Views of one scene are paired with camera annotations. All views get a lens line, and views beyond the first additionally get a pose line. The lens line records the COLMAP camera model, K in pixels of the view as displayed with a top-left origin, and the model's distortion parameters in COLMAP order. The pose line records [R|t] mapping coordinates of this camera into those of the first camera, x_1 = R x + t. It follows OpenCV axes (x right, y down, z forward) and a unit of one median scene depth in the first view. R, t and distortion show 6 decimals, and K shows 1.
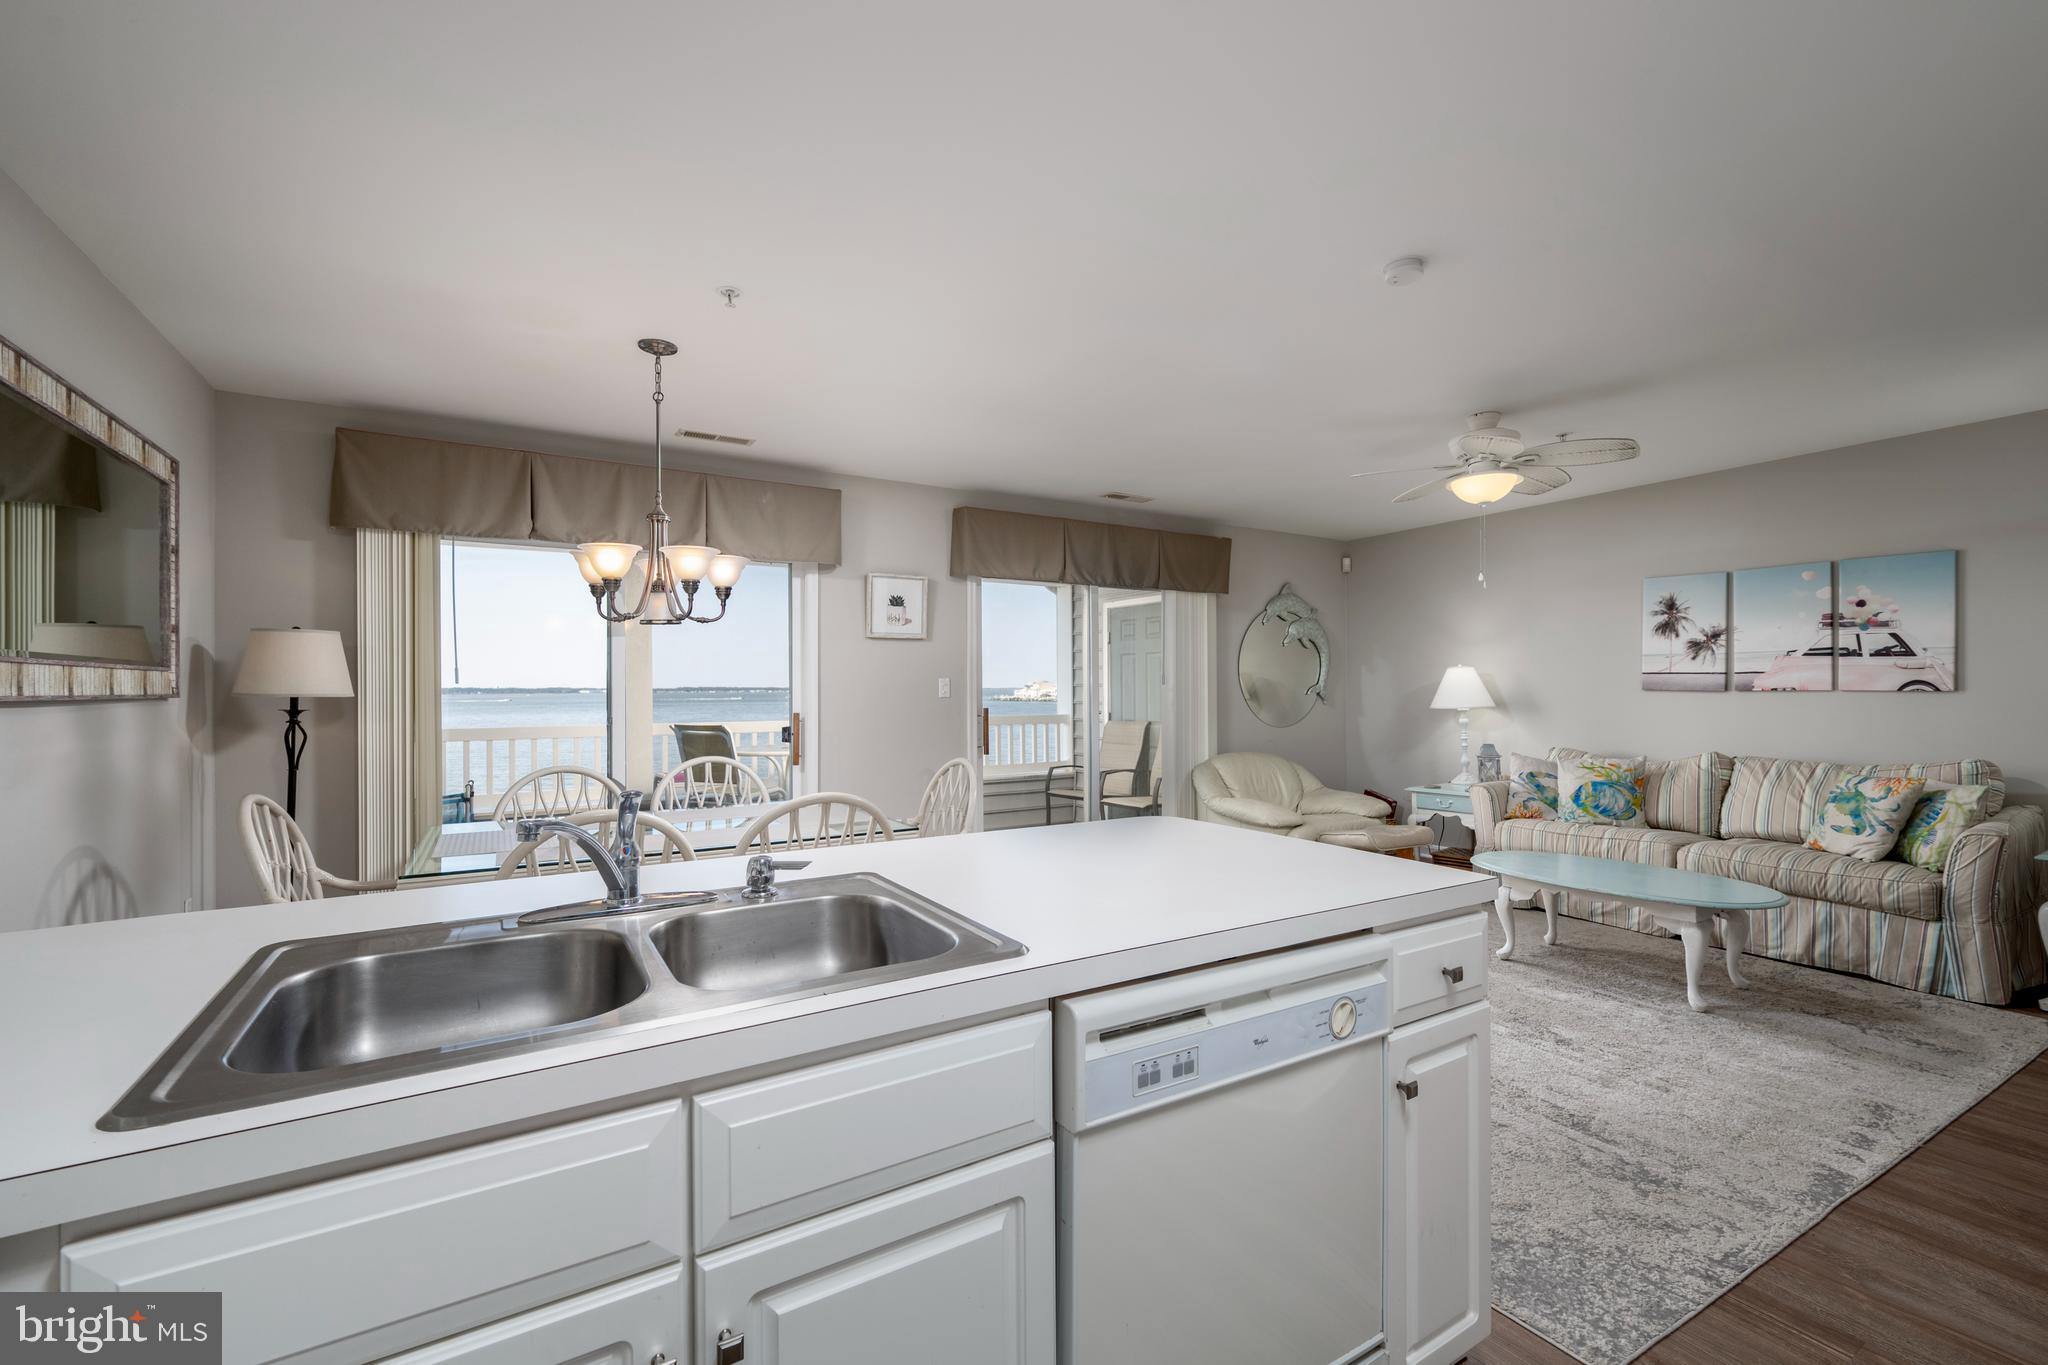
lens RADIAL K [[862.1, 0, 1032.4], [0, 862.1, 688.8], [0, 0, 1]] dist [-0.000073, 0.000431]
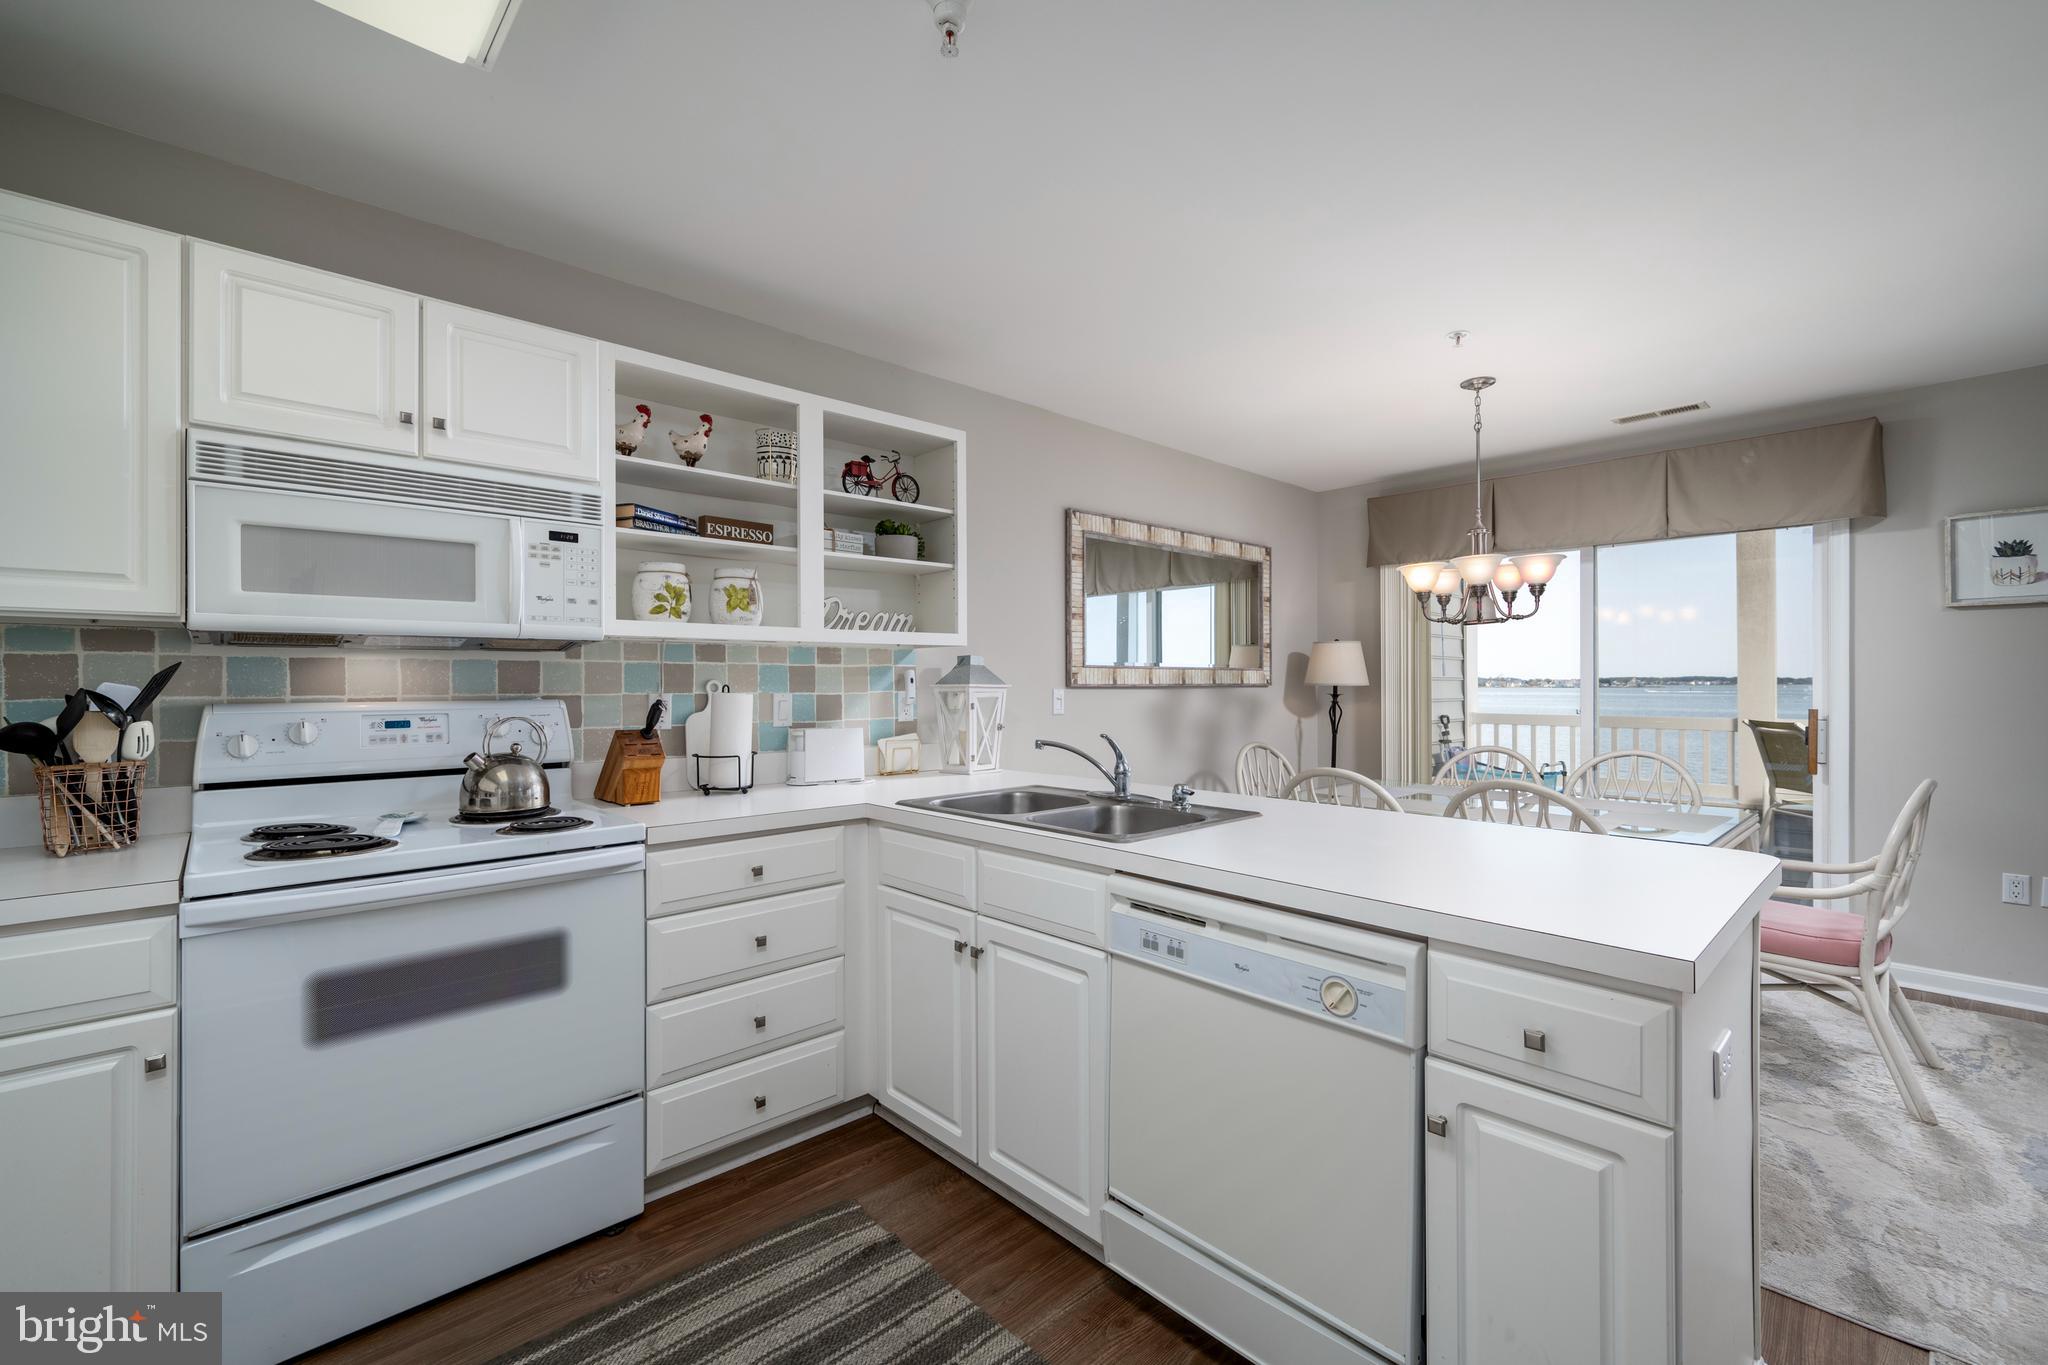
lens RADIAL K [[851.9, 0, 1024.0], [0, 851.9, 682.5], [0, 0, 1]] dist [-0.002904, -0.000881]
pose [[0.193718, 0.002216, -0.981055, 0.395462], [0.001376, 0.999996, 0.002530, -0.000407], [0.981056, -0.001840, 0.193715, 0.130440]]
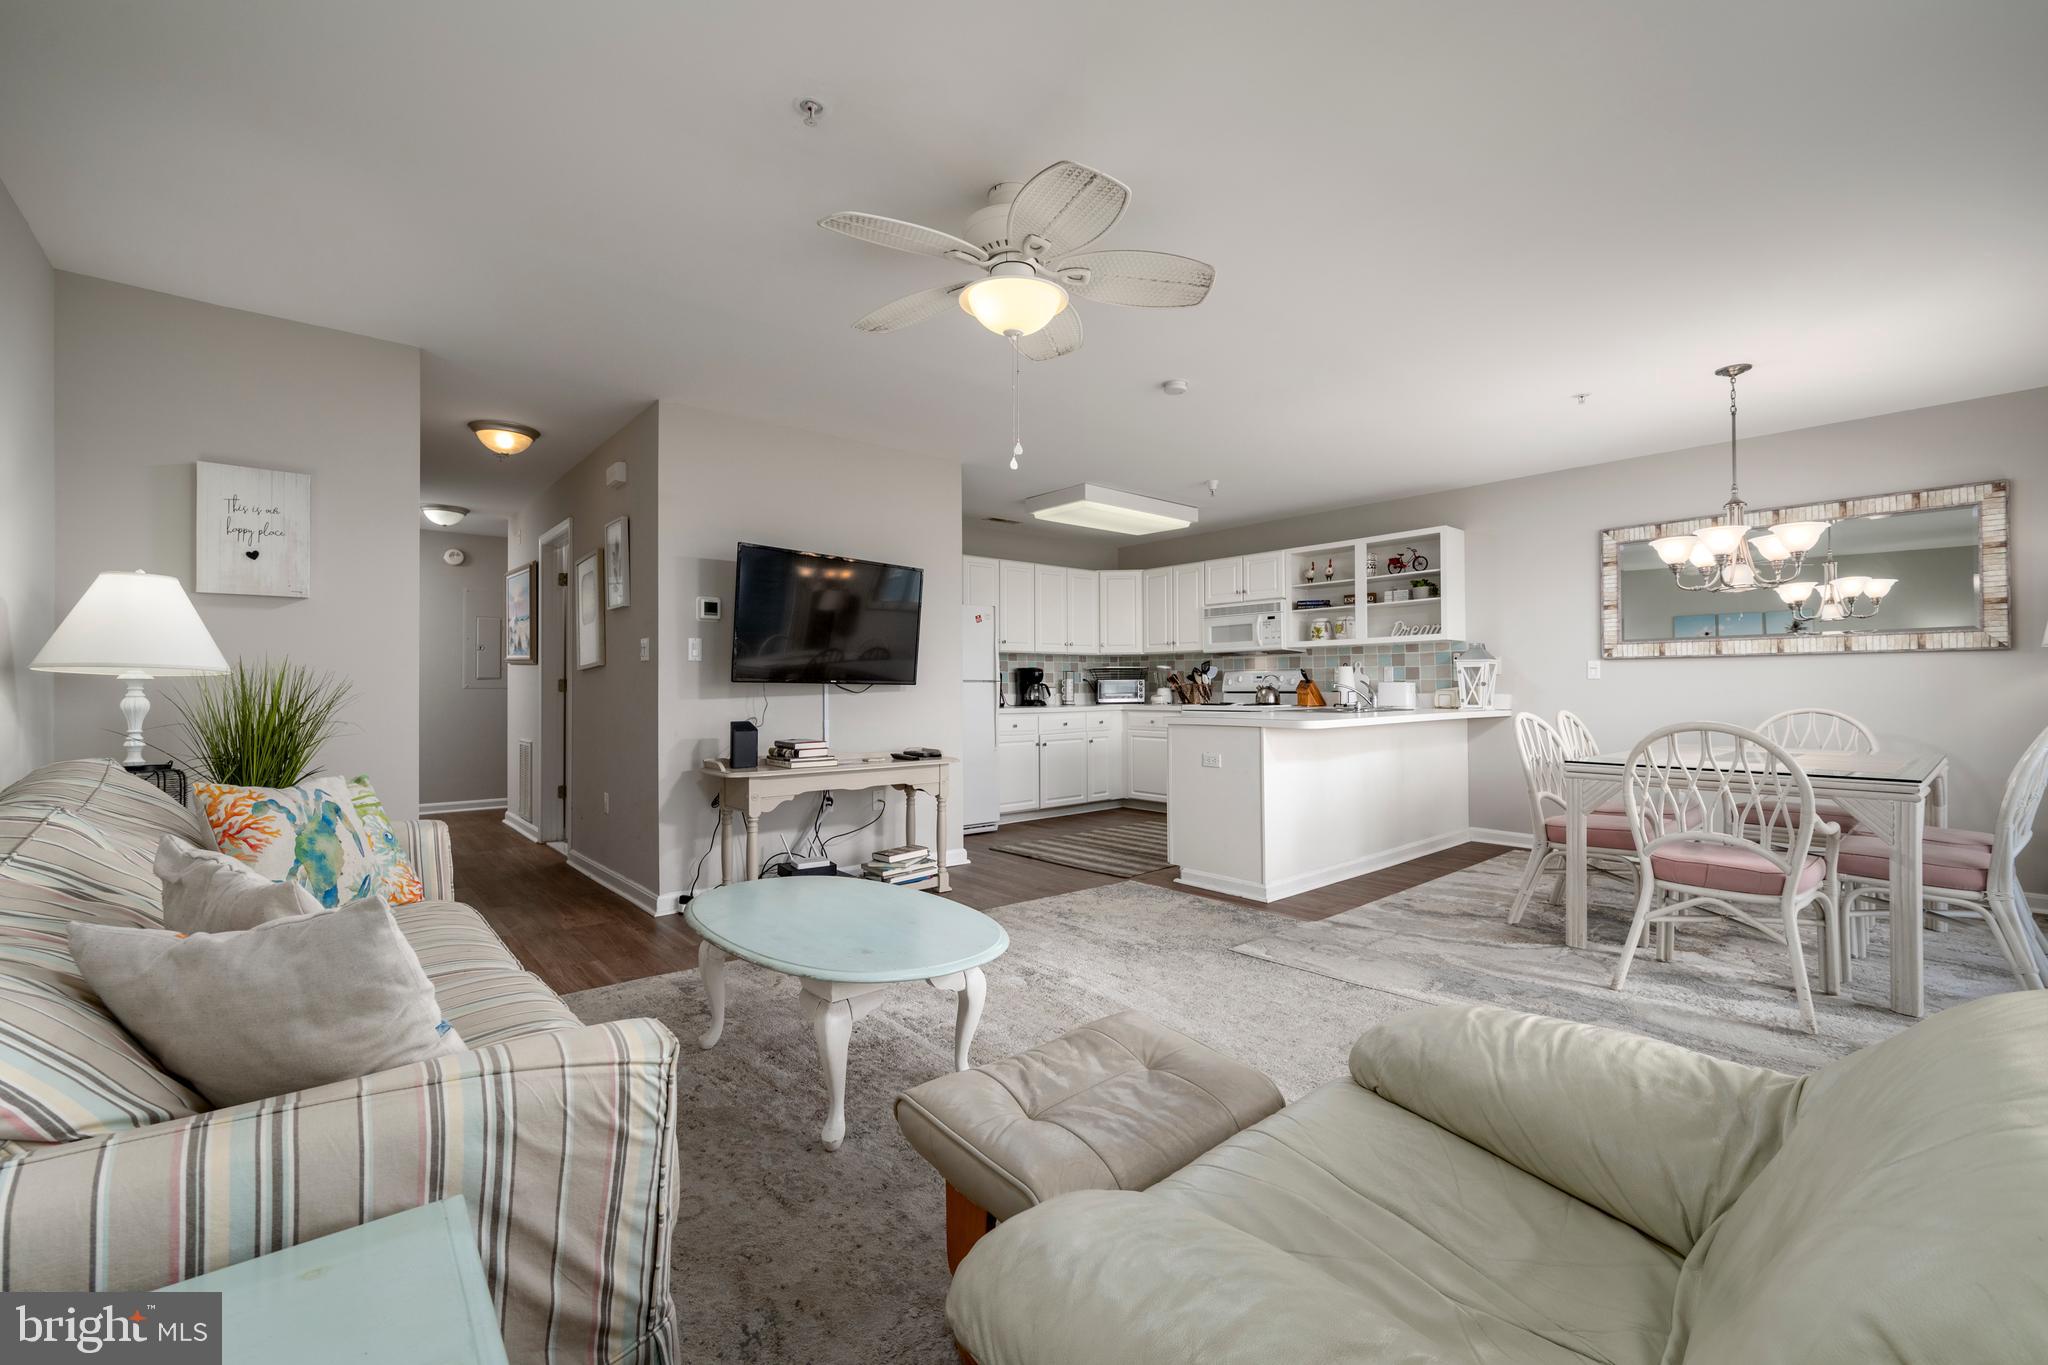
lens RADIAL K [[855.1, 0, 1024.3], [0, 855.1, 676.1], [0, 0, 1]] dist [-0.001266, 0.000371]
pose [[-0.988068, 0.008382, -0.153792, 0.551918], [0.010360, 0.999874, -0.012067, 0.037807], [0.153672, -0.013516, -0.988029, 1.454075]]
